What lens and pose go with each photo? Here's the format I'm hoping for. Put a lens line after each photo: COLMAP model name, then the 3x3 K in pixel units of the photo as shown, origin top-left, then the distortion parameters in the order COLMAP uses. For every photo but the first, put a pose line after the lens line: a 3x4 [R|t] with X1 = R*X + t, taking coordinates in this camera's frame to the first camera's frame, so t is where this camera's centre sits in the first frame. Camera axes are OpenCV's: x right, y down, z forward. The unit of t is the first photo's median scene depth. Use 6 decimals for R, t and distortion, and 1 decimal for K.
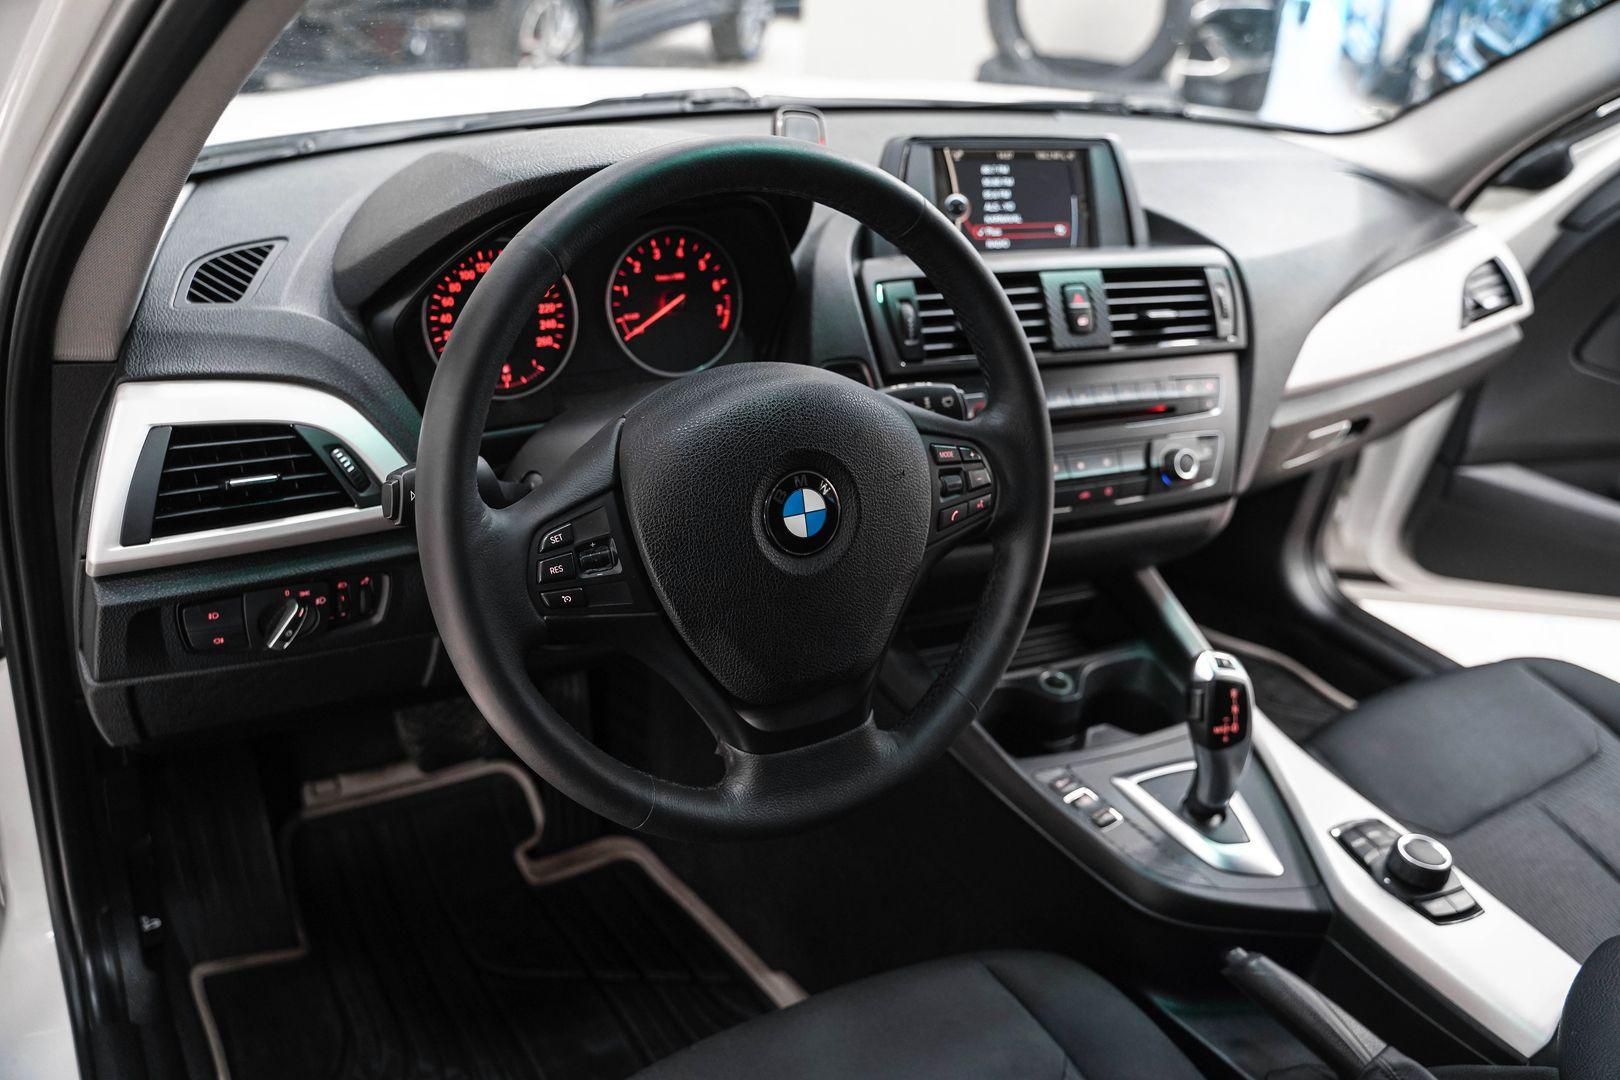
lens RADIAL K [[1305.8, 0, 810.0], [0, 1305.8, 540.0], [0, 0, 1]] dist [-0.124363, 0.100678]
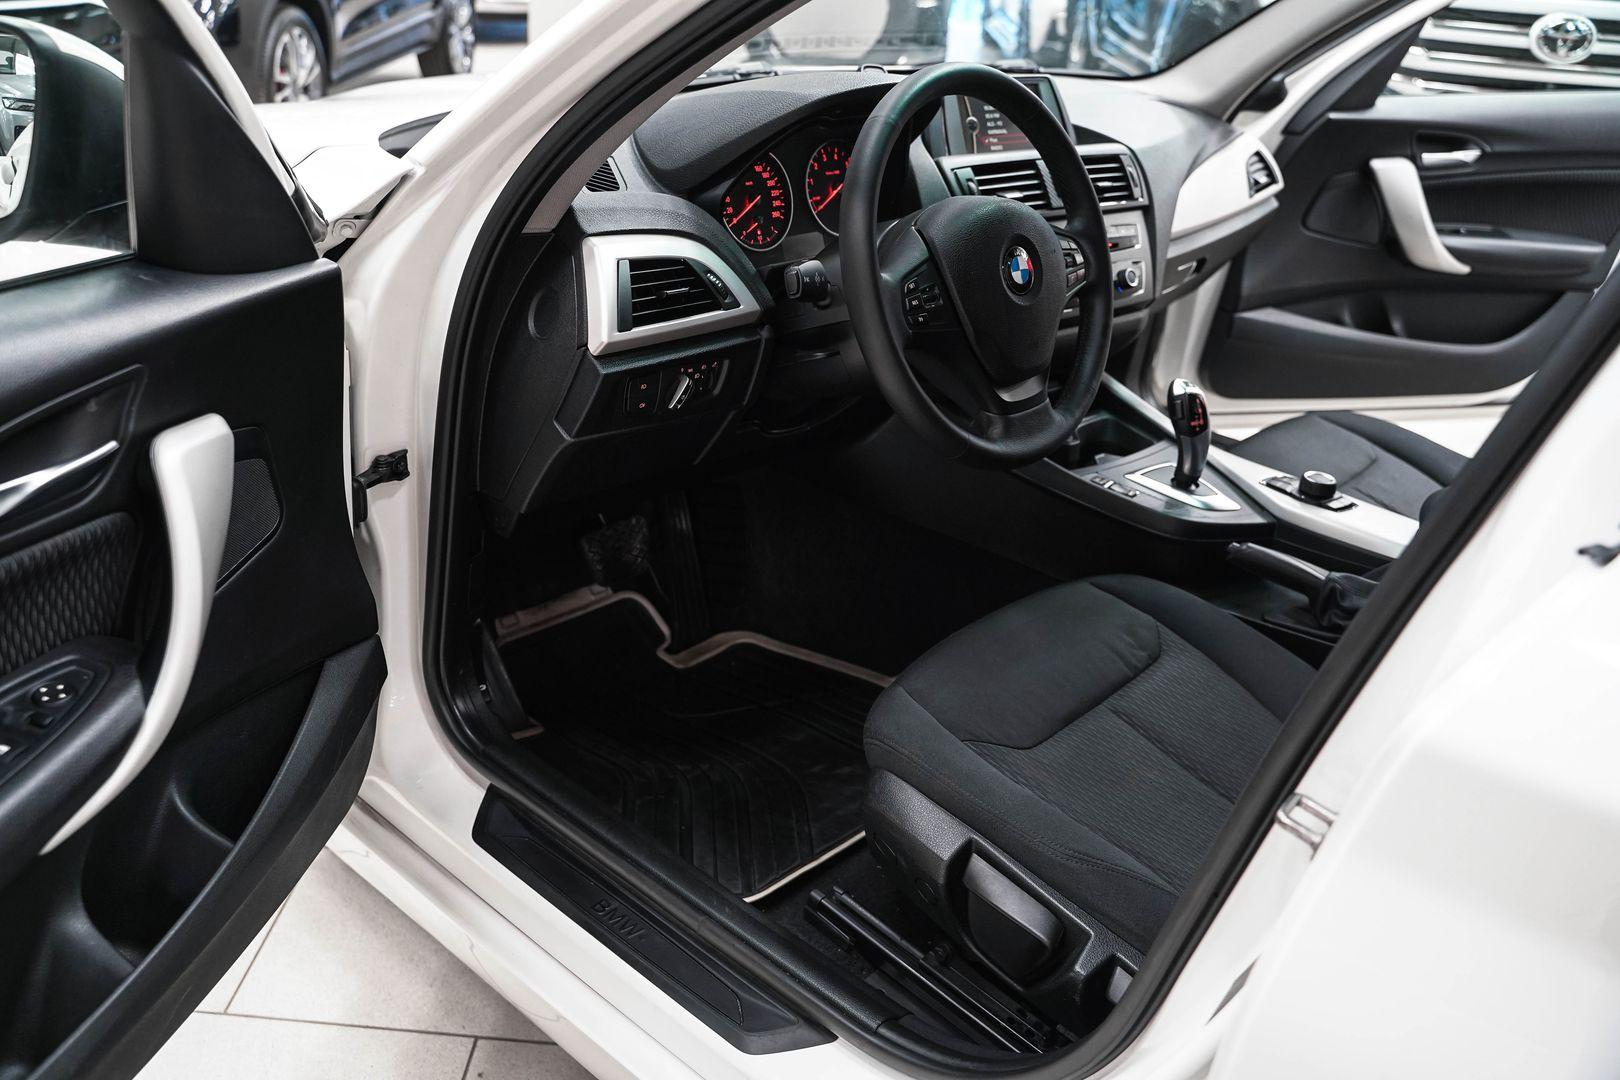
lens RADIAL K [[1305.8, 0, 810.0], [0, 1305.8, 540.0], [0, 0, 1]] dist [-0.124363, 0.100678]
pose [[0.964808, -0.137037, 0.224424, -0.489934], [0.139676, 0.990189, 0.004152, 0.199690], [-0.222791, 0.027340, 0.974483, -0.437414]]
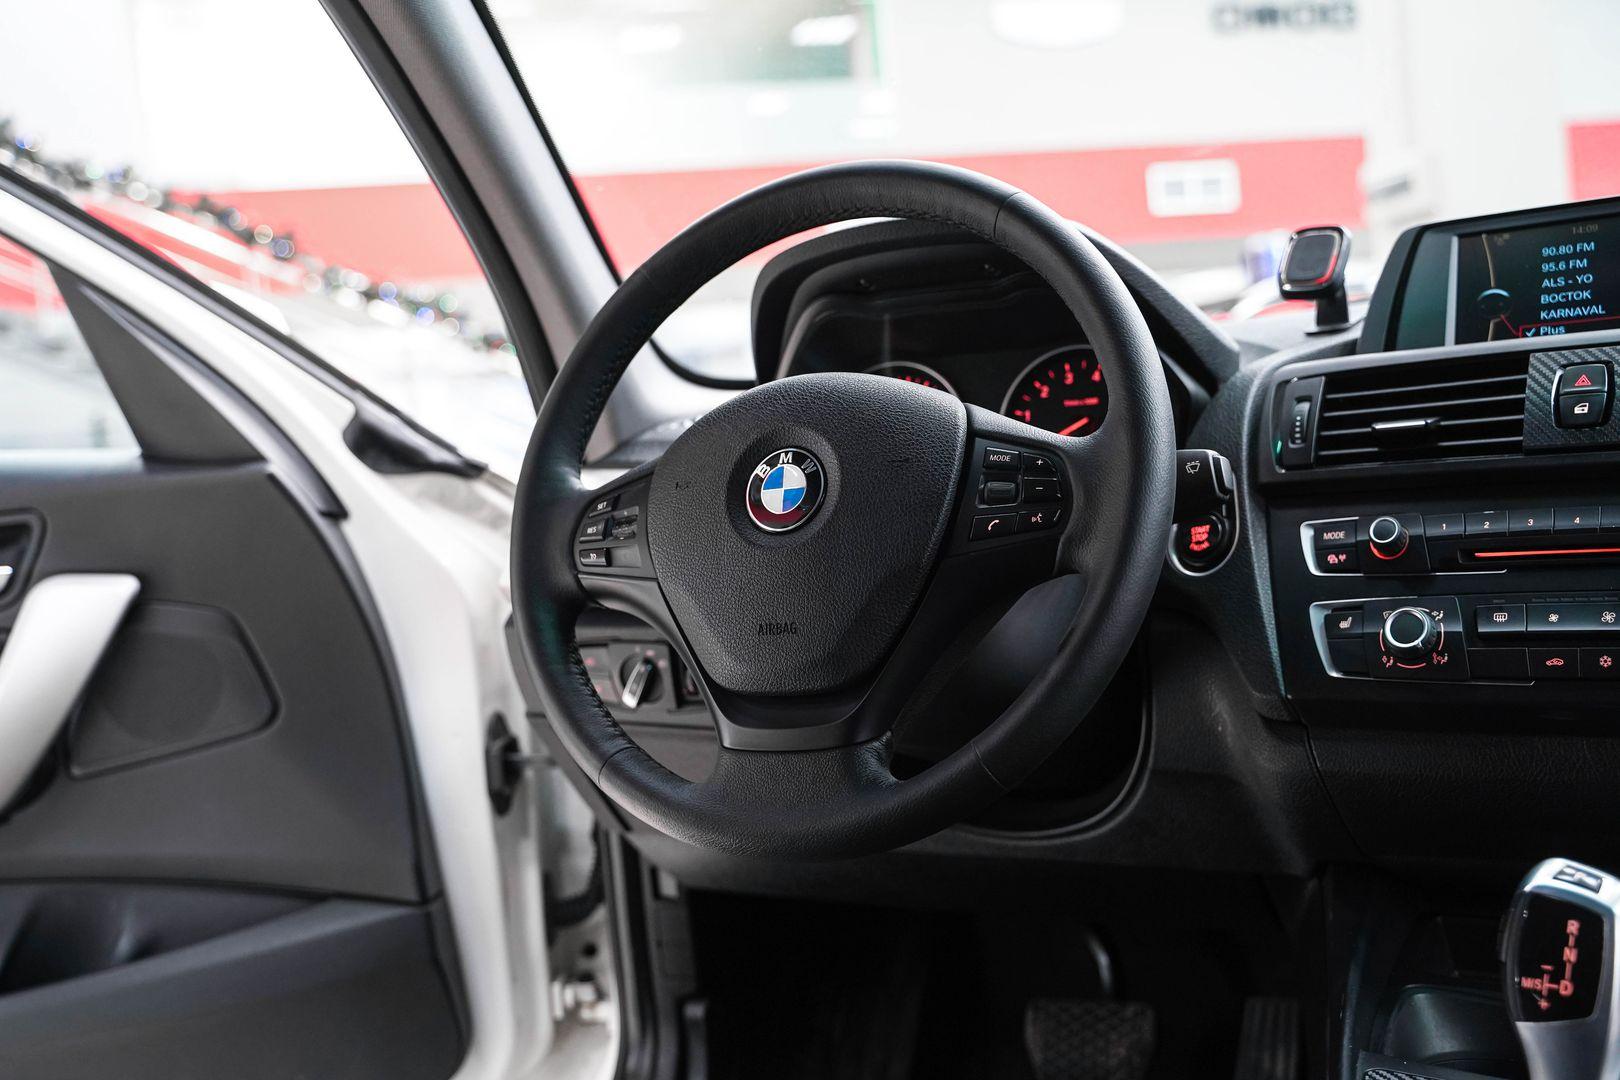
lens RADIAL K [[1717.1, 0, 779.3], [0, 1717.1, 531.6], [0, 0, 1]] dist [-0.027598, 0.034286]
pose [[0.512815, -0.078843, -0.854871, 0.735434], [-0.286473, 0.922984, -0.256972, 0.229743], [0.809292, 0.376676, 0.450734, 0.290561]]
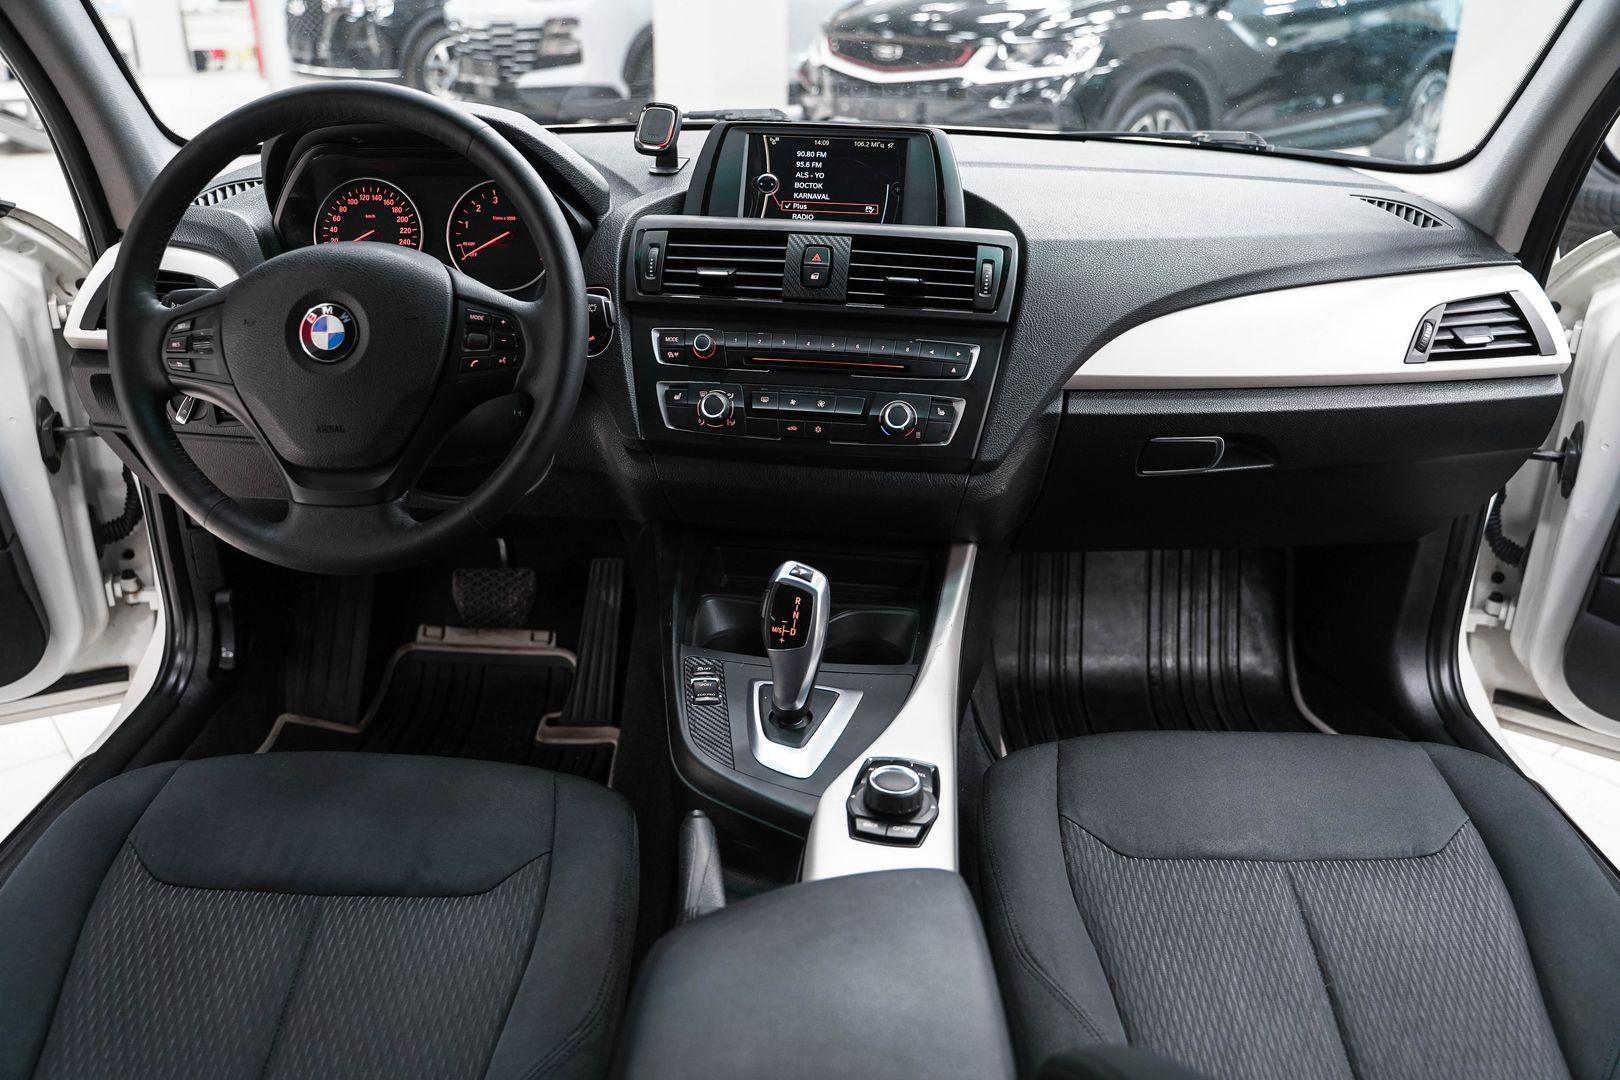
lens RADIAL K [[1305.8, 0, 810.0], [0, 1305.8, 540.0], [0, 0, 1]] dist [-0.124363, 0.100678]
pose [[0.844333, 0.155349, -0.512805, 0.815387], [-0.205800, 0.977663, -0.042676, 0.104549], [0.494721, 0.141568, 0.857444, 0.054627]]
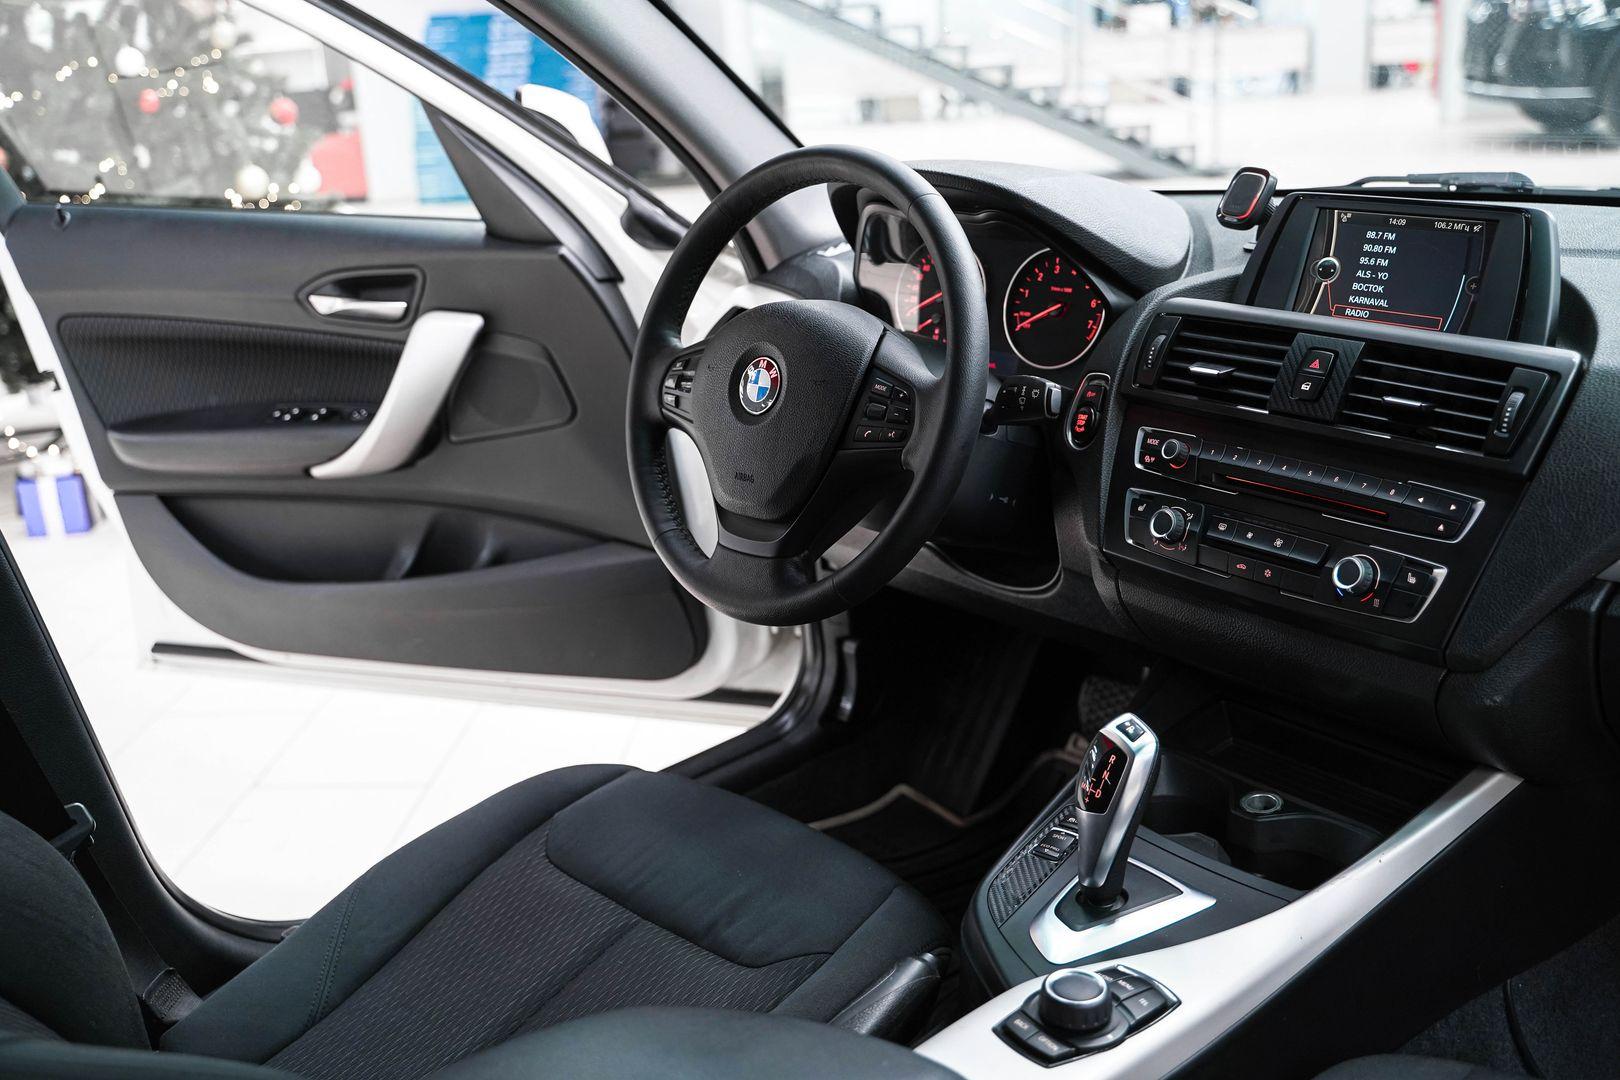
lens RADIAL K [[1630.6, 0, 810.4], [0, 1630.6, 522.2], [0, 0, 1]] dist [-0.071124, 0.126001]
pose [[0.223590, 0.206623, -0.952531, 1.225591], [-0.387787, 0.915453, 0.107554, -0.068130], [0.894220, 0.345331, 0.284811, 0.389294]]
